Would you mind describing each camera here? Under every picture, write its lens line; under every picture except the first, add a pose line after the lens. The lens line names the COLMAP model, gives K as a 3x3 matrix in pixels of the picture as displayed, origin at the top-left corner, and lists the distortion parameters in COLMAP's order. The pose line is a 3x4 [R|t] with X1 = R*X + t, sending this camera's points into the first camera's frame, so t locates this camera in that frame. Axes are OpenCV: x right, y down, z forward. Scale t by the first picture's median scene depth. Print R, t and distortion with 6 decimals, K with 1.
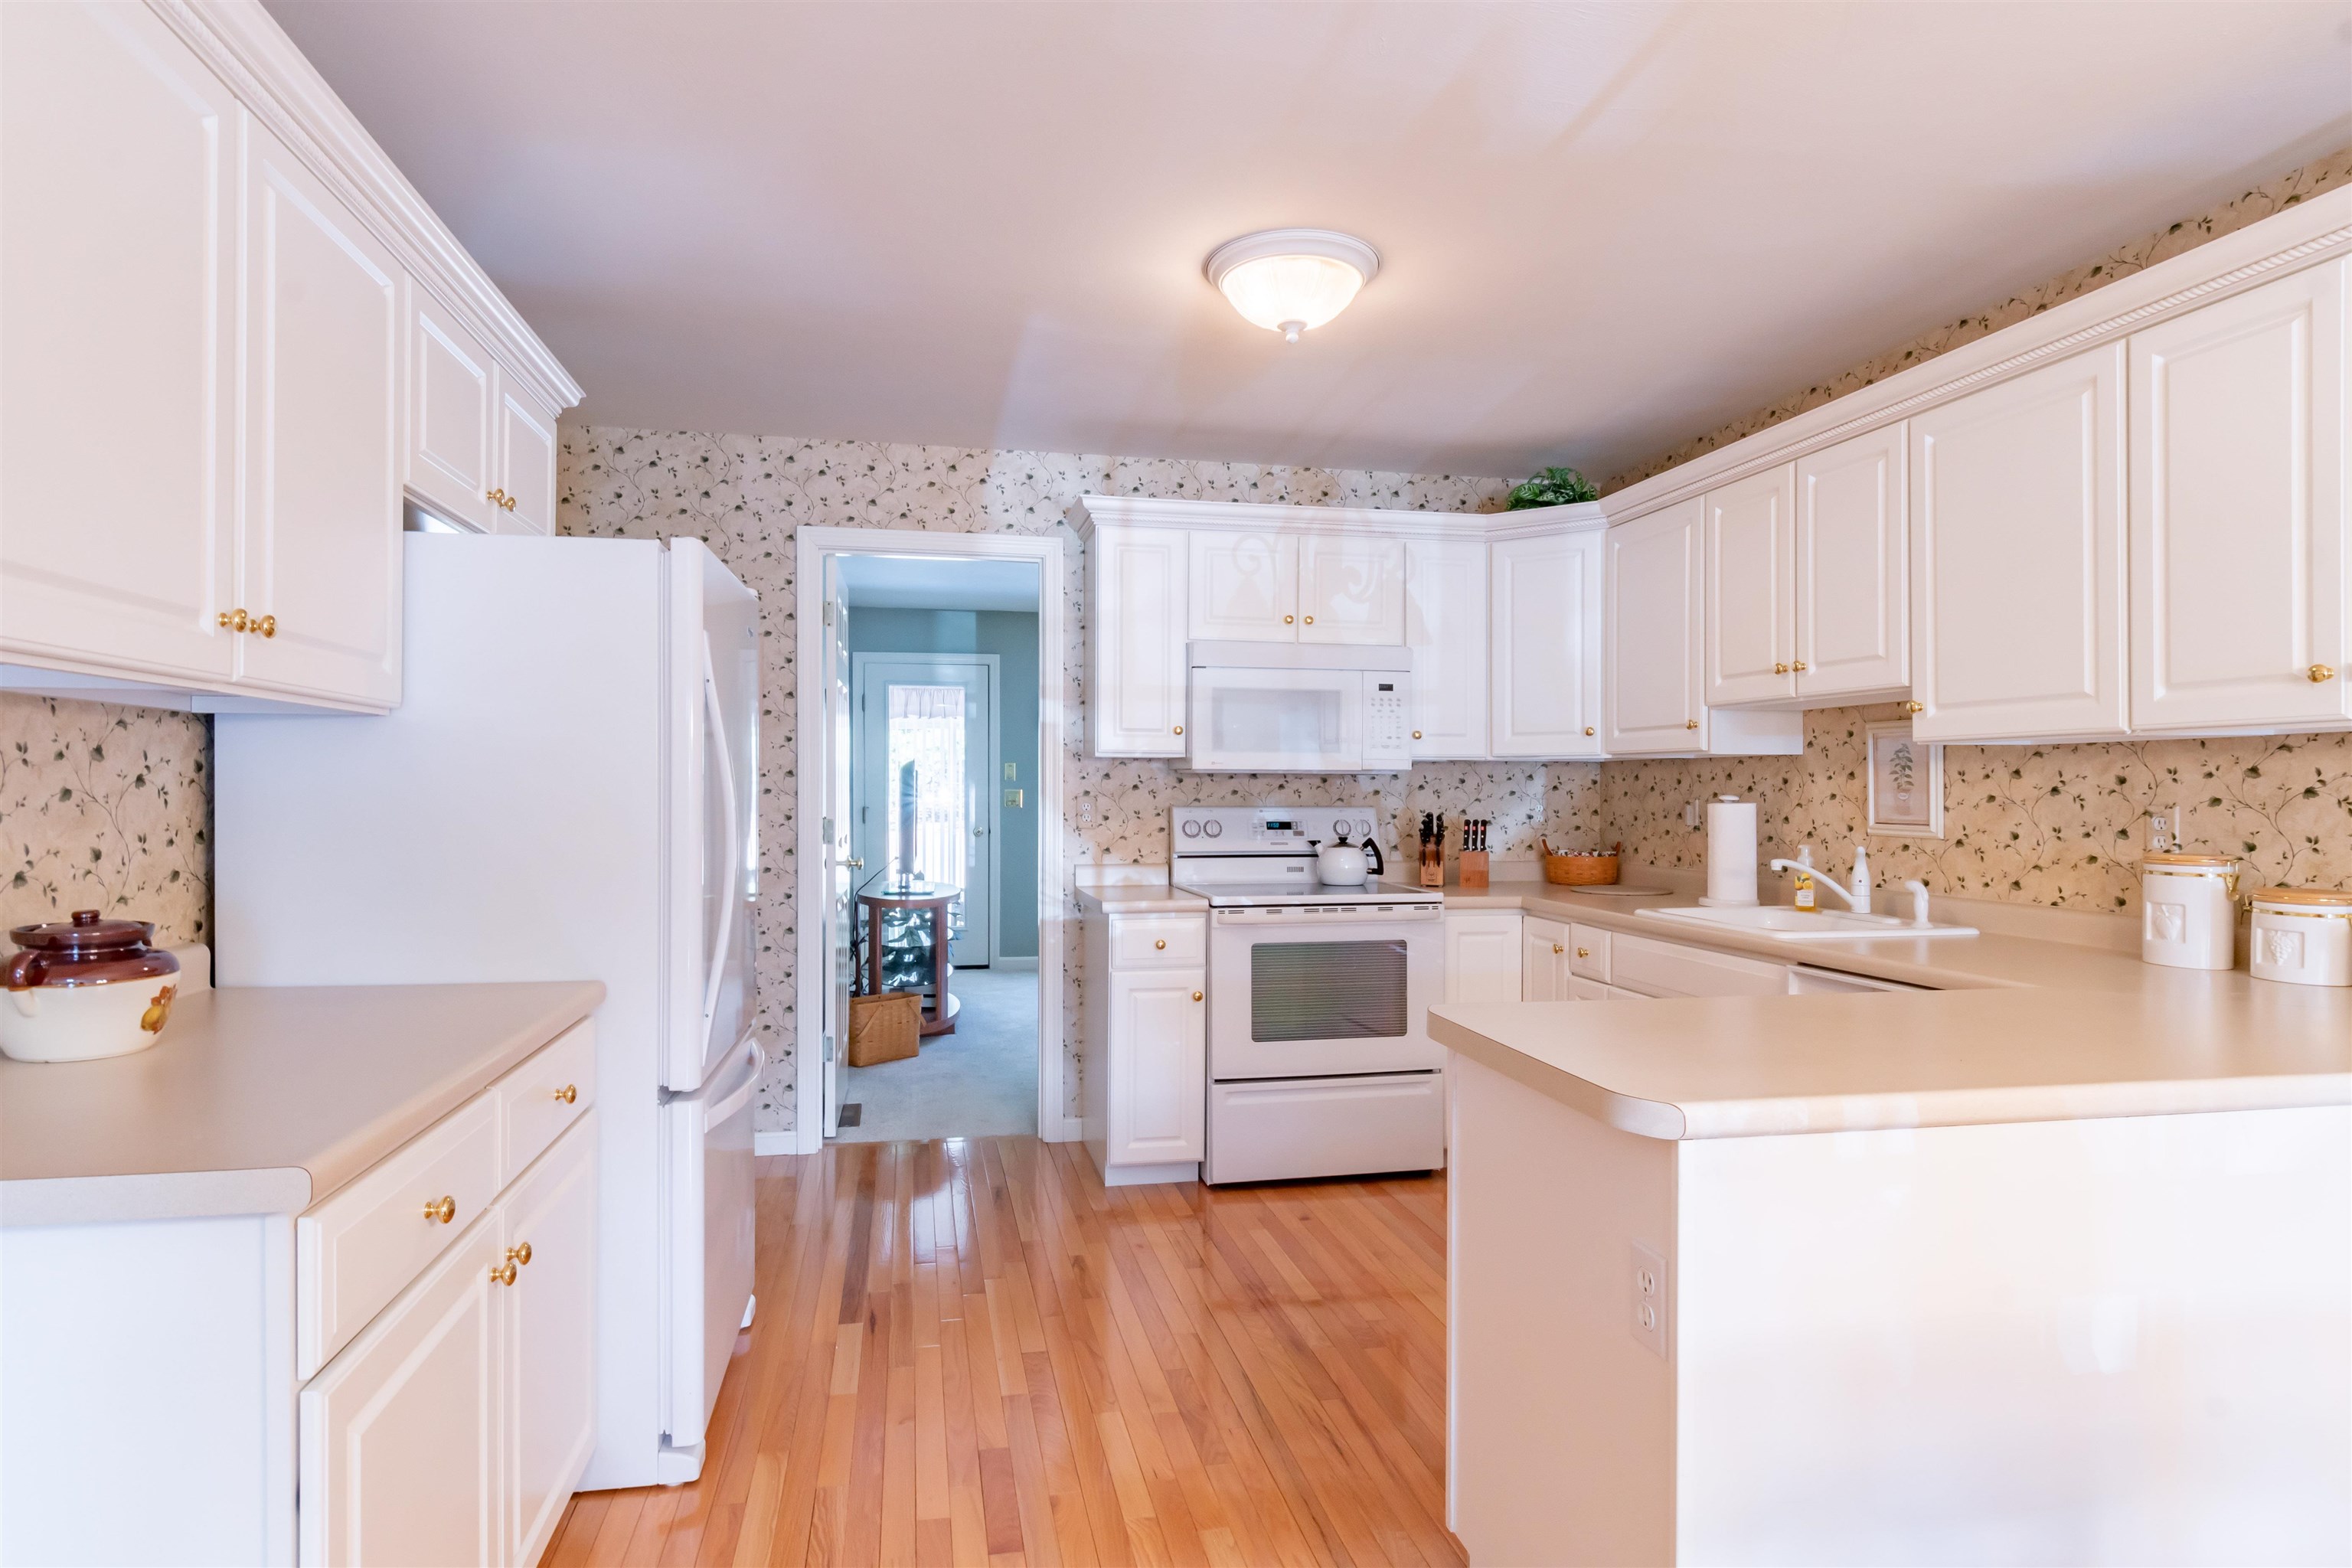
lens RADIAL K [[1269.9, 0, 1157.1], [0, 1269.9, 797.2], [0, 0, 1]] dist [0.007135, -0.004018]
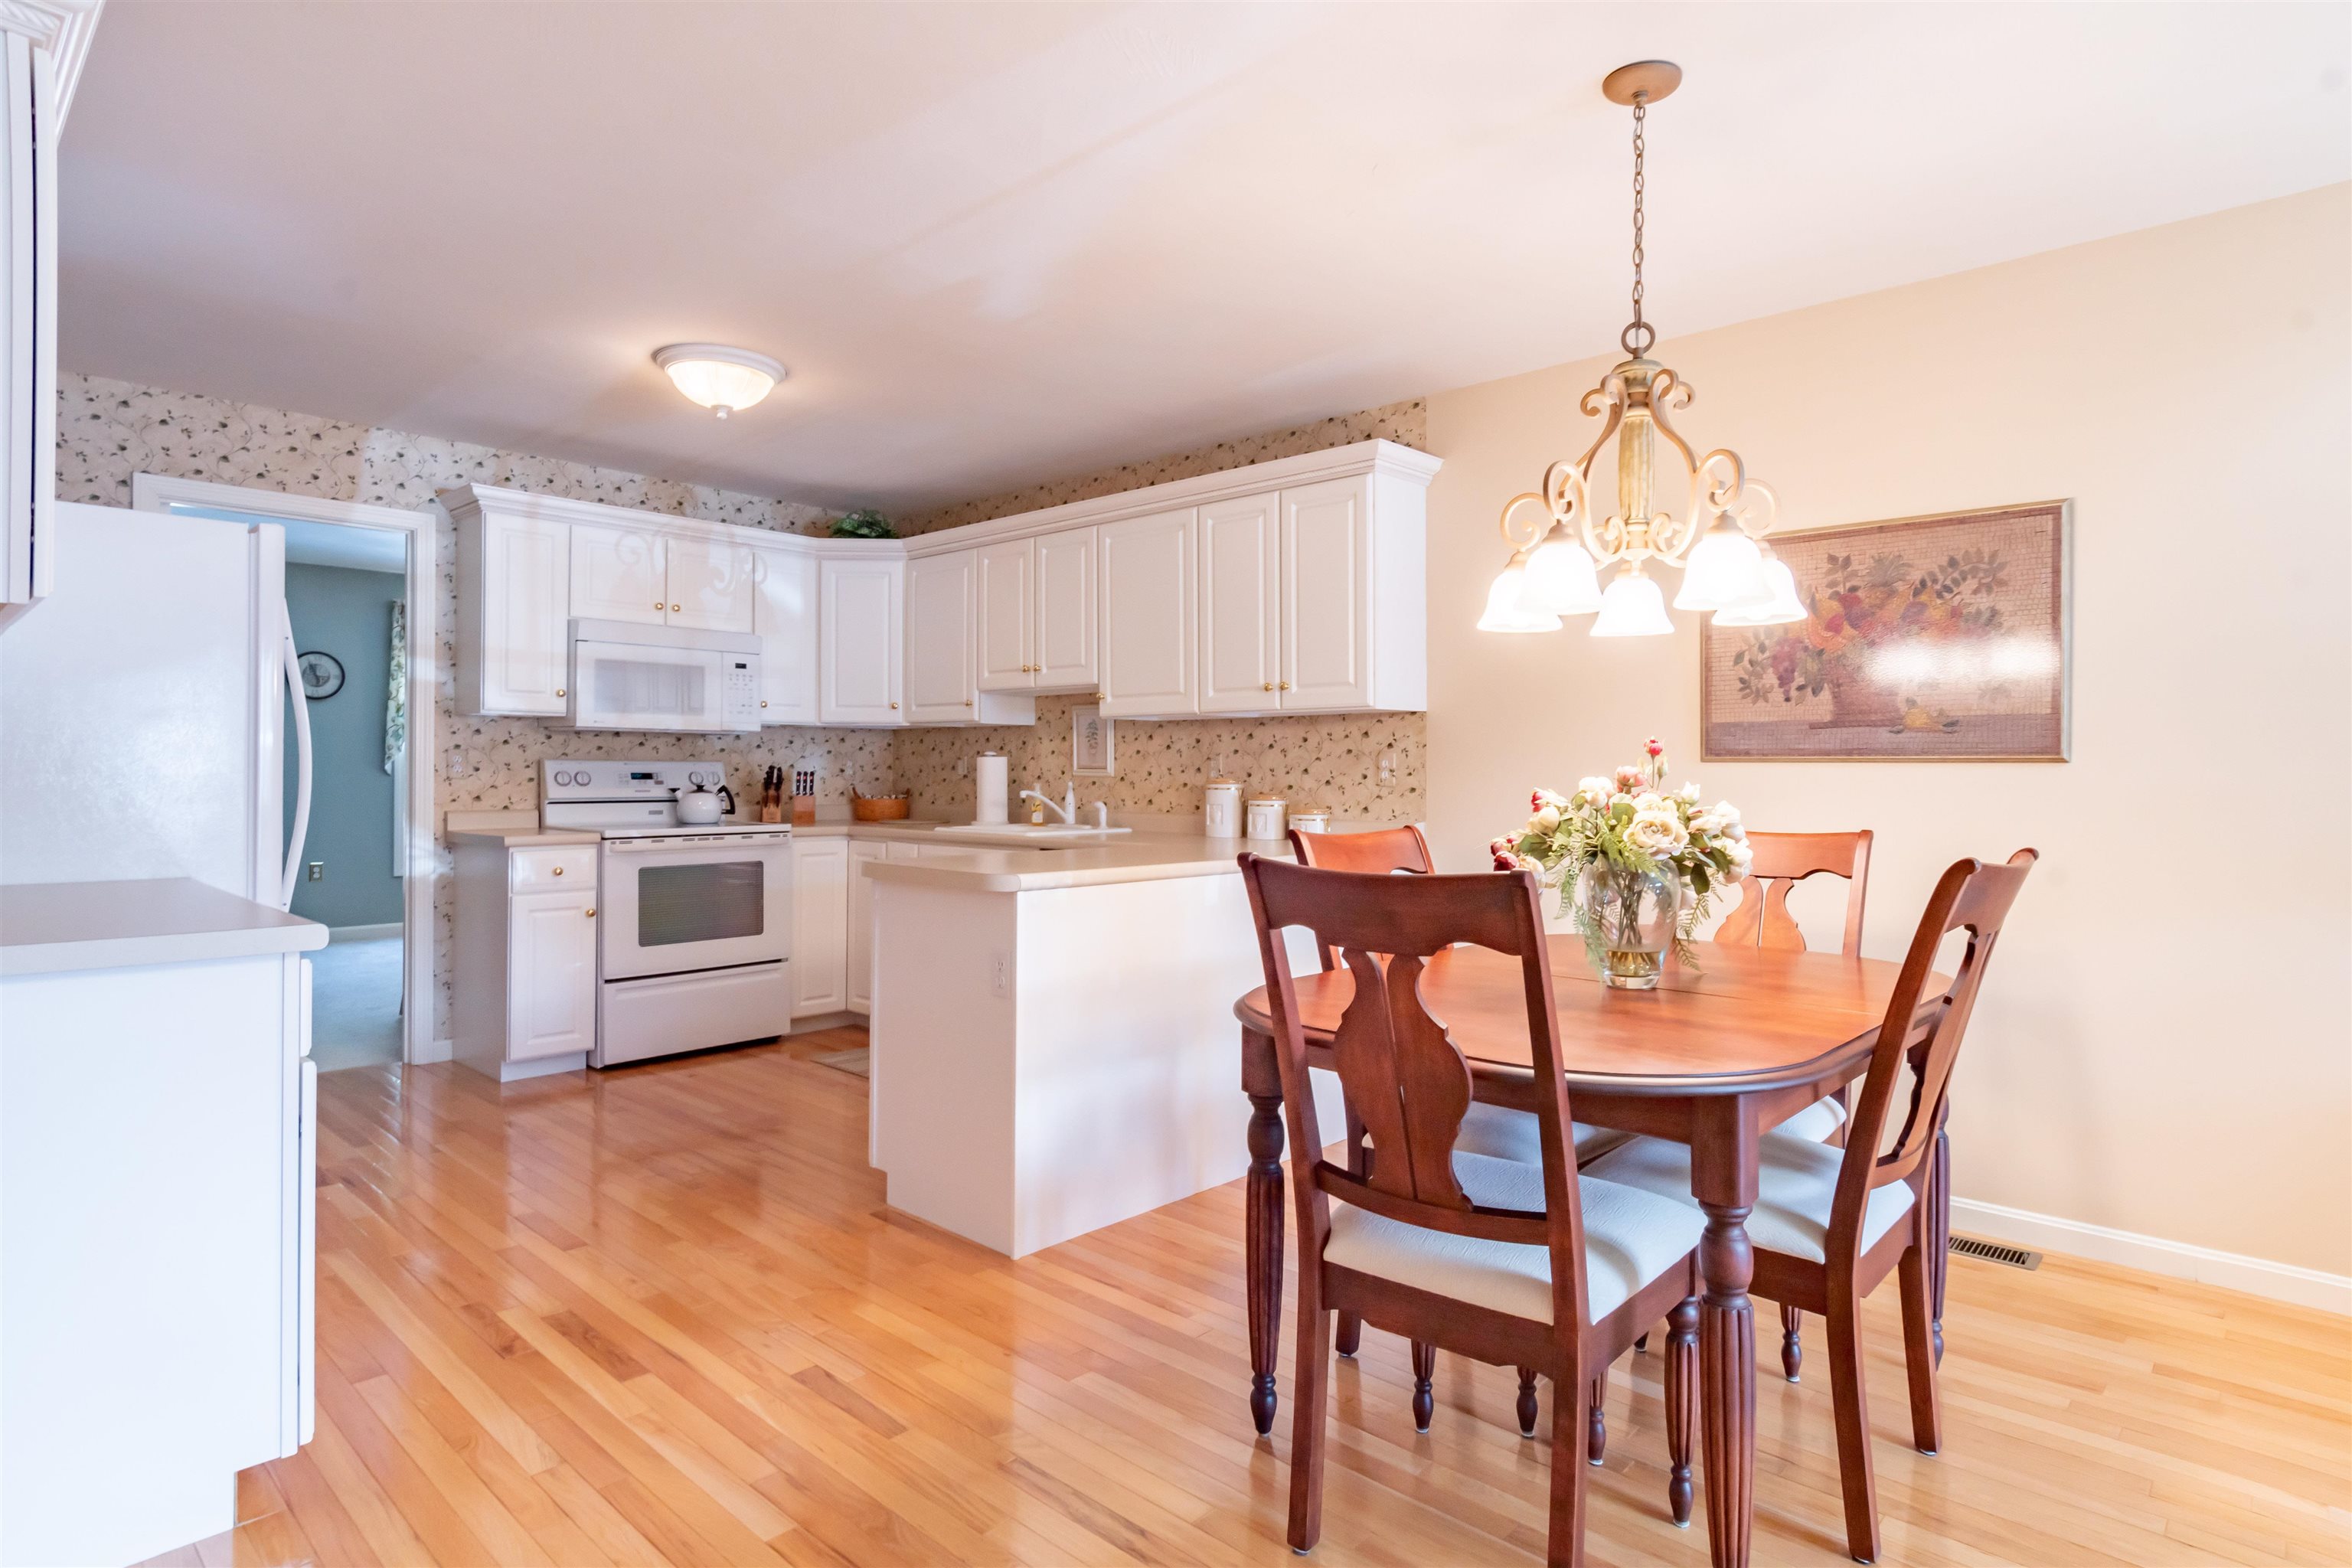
lens RADIAL K [[1269.9, 0, 1200.5], [0, 1269.9, 768.5], [0, 0, 1]] dist [0.007135, -0.004018]
pose [[0.808044, 0.004714, 0.589103, -0.210299], [-0.001102, 0.999978, -0.006491, 0.025768], [-0.589121, 0.004596, 0.808032, -0.319195]]
